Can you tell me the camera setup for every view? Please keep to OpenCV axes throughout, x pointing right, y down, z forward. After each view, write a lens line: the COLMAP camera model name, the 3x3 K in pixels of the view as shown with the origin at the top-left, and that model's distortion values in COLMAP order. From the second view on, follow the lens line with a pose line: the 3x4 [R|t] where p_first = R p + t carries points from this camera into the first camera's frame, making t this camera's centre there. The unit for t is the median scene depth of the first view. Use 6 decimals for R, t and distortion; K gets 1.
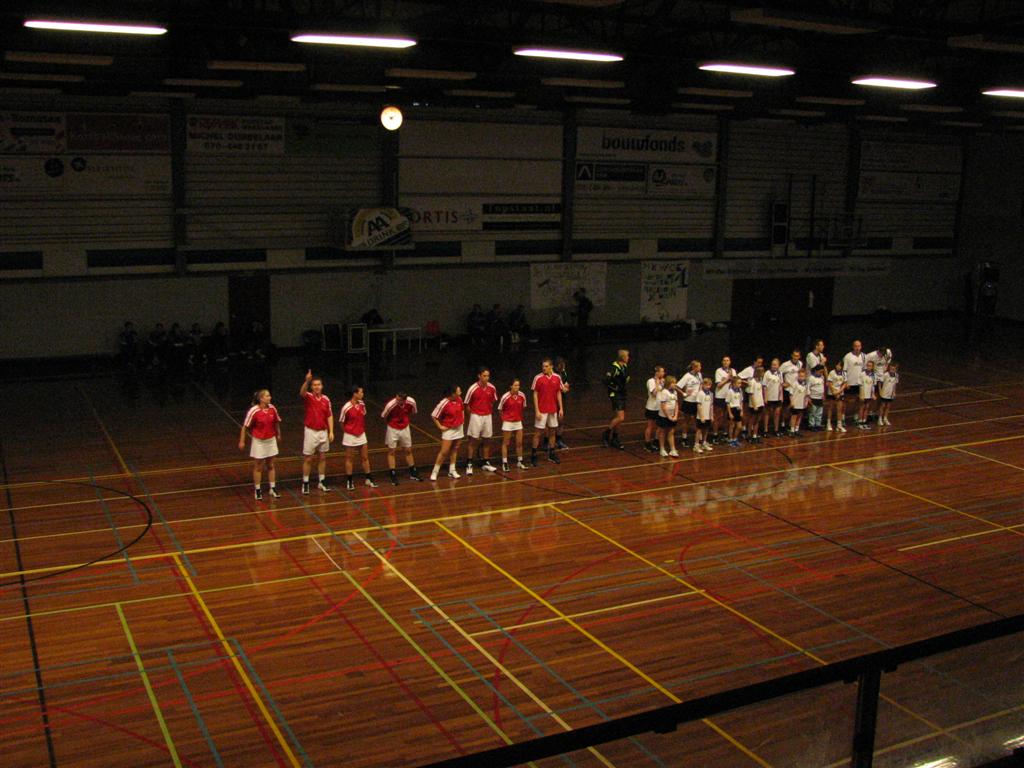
lens RADIAL K [[1103.2, 0, 512.0], [0, 1103.2, 384.0], [0, 0, 1]] dist [-0.138014, 0.007511]
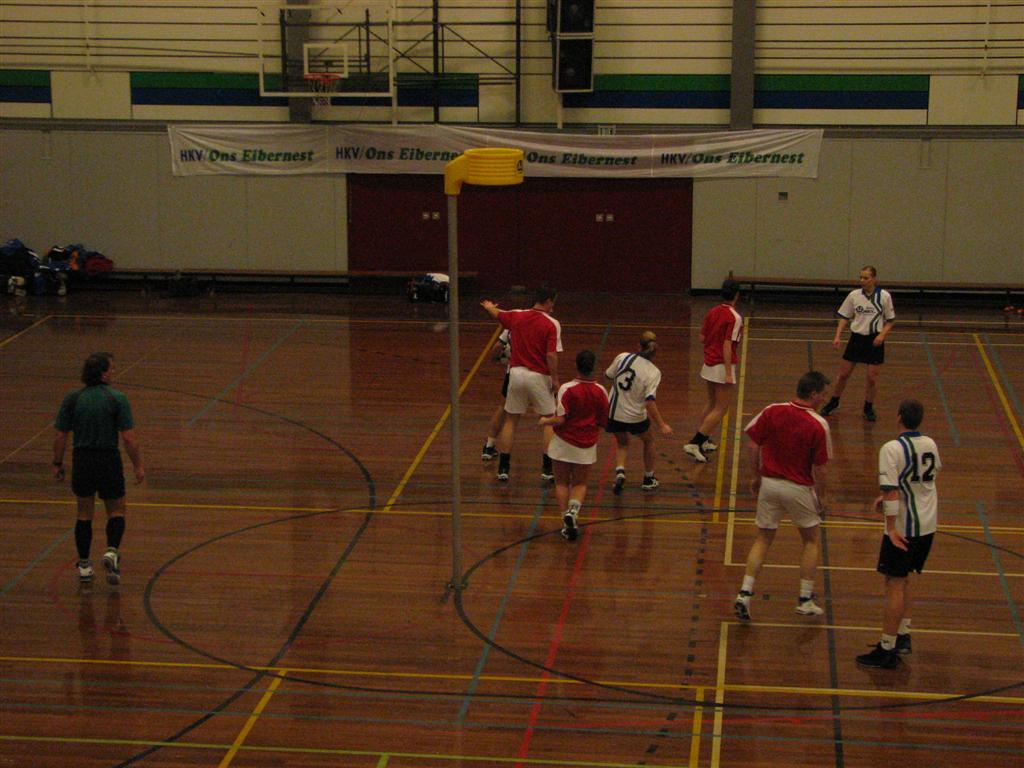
lens RADIAL K [[2234.1, 0, 512.0], [0, 2234.1, 384.0], [0, 0, 1]] dist [0.090530, 0.481770]
pose [[0.831110, 0.095318, -0.547878, 0.473080], [-0.089216, 0.995294, 0.037820, -0.038047], [0.548905, 0.017447, 0.835703, 0.234423]]
